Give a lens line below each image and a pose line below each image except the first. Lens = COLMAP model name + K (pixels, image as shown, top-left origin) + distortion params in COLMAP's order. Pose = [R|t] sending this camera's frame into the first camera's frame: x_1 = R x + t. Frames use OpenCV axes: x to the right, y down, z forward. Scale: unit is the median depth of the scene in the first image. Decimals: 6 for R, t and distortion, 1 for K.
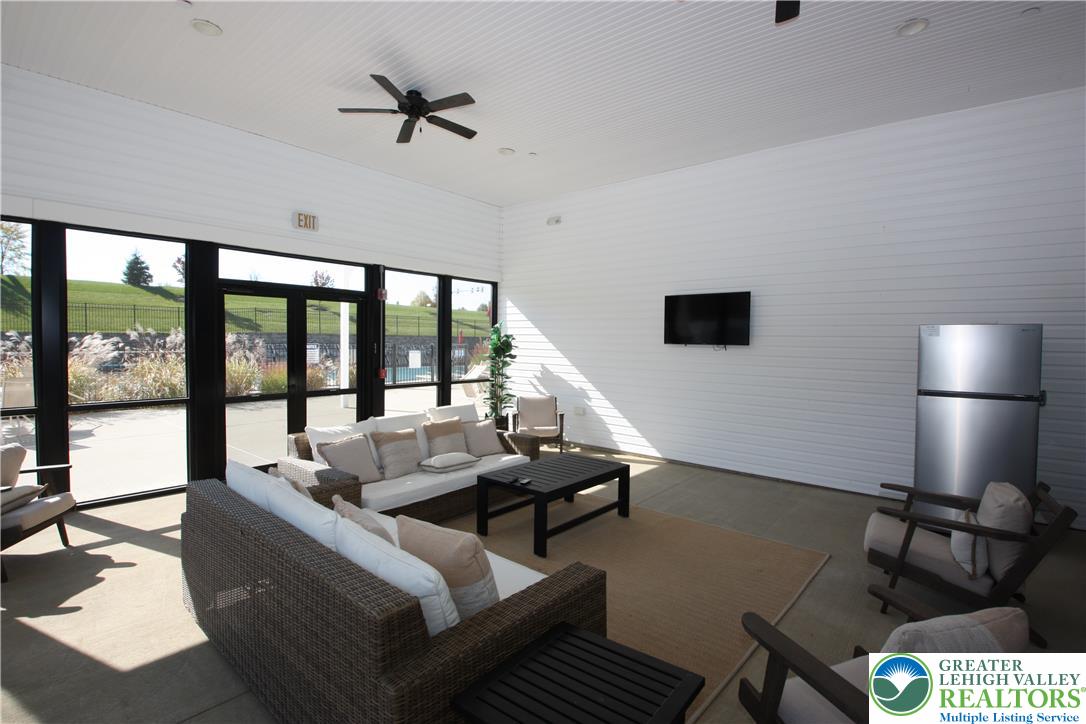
lens RADIAL K [[506.8, 0, 549.4], [0, 506.8, 356.6], [0, 0, 1]] dist [-0.000619, -0.000207]
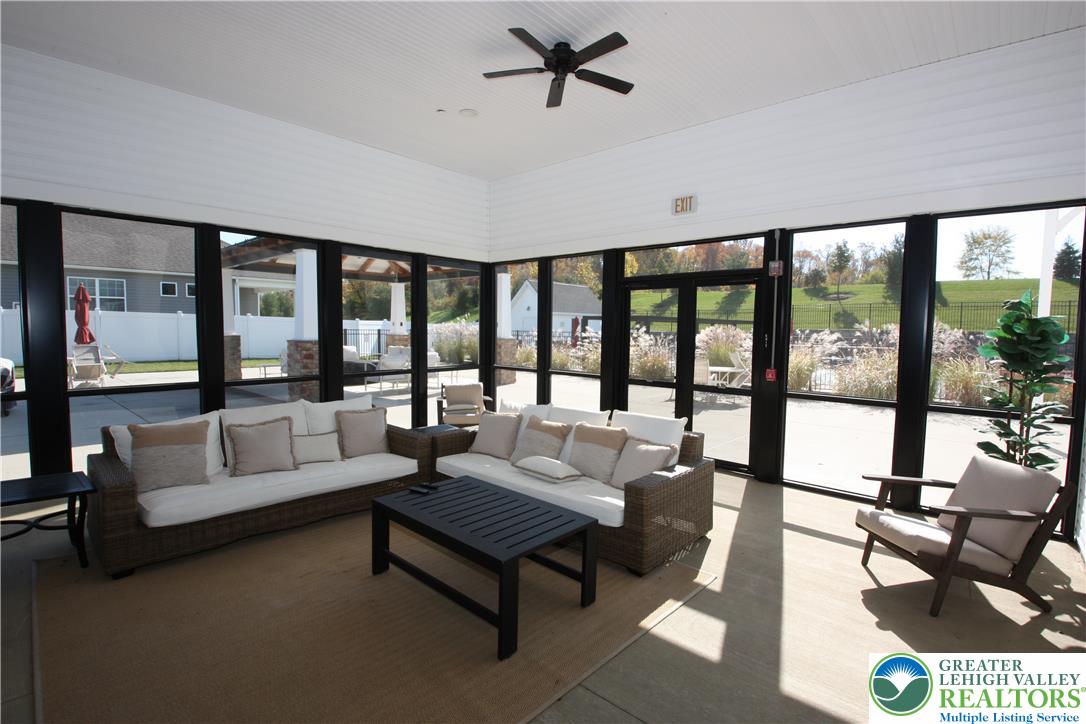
lens RADIAL K [[506.8, 0, 549.4], [0, 506.8, 356.6], [0, 0, 1]] dist [-0.000619, -0.000207]
pose [[-0.049452, 0.038582, -0.998031, 0.495316], [-0.046207, 0.998095, 0.040874, -0.009178], [0.997707, 0.048138, -0.047575, 0.807951]]
